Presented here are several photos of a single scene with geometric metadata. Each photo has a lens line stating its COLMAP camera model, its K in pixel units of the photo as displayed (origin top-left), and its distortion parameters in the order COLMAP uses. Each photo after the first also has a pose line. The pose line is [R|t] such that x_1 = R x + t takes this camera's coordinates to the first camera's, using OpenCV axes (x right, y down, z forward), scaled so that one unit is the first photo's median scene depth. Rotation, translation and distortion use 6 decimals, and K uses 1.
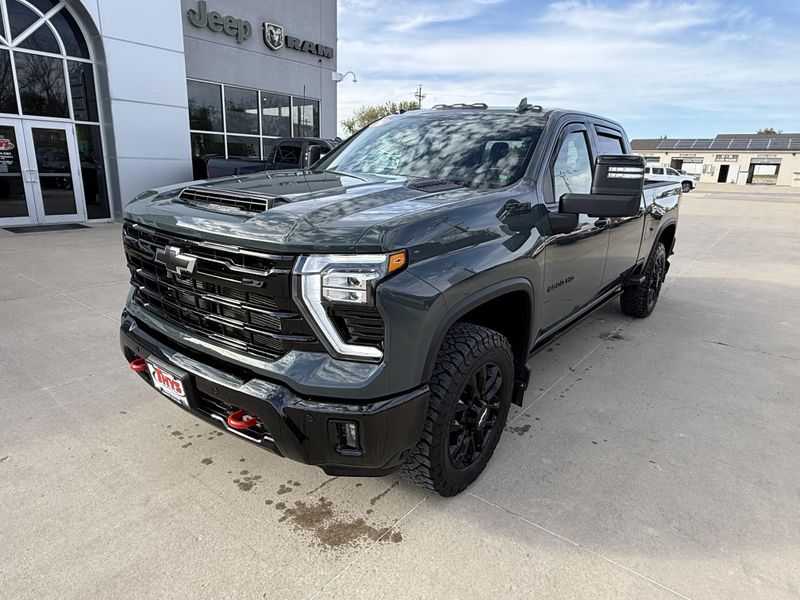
lens RADIAL K [[496.7, 0, 394.8], [0, 496.7, 300.6], [0, 0, 1]] dist [-0.000458, 0.001139]
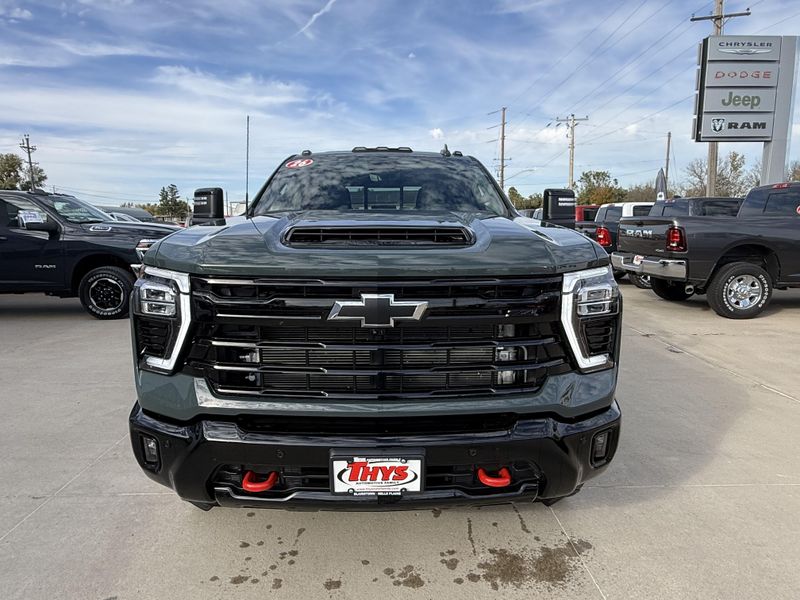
lens RADIAL K [[496.7, 0, 396.8], [0, 496.7, 298.9], [0, 0, 1]] dist [-0.000458, 0.001139]
pose [[0.772160, -0.137682, 0.620332, -0.606466], [0.205957, 0.977769, -0.039351, -0.042149], [-0.601124, 0.158147, 0.783351, 0.243566]]
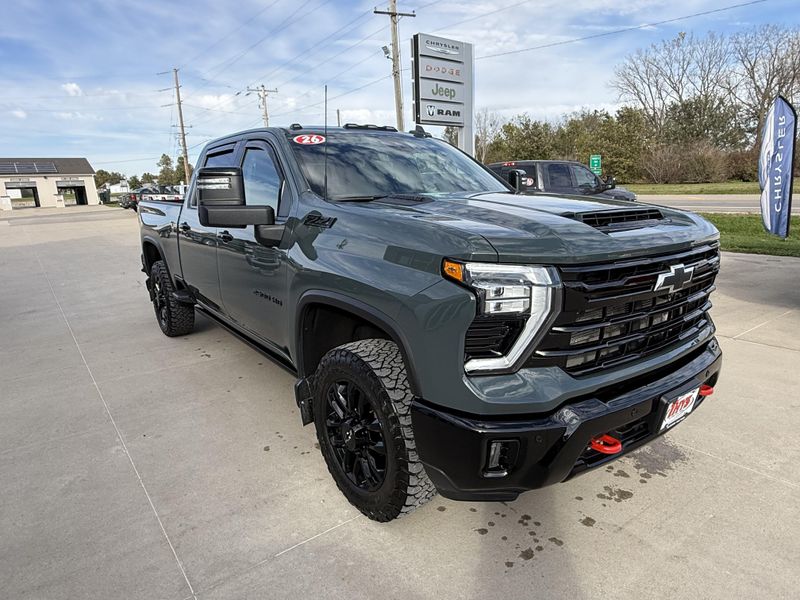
lens RADIAL K [[496.7, 0, 397.0], [0, 496.7, 299.6], [0, 0, 1]] dist [-0.000458, 0.001139]
pose [[0.257904, -0.254249, 0.932118, -1.005771], [0.297609, 0.938750, 0.173714, -0.250271], [-0.919192, 0.232605, 0.317774, 0.804763]]
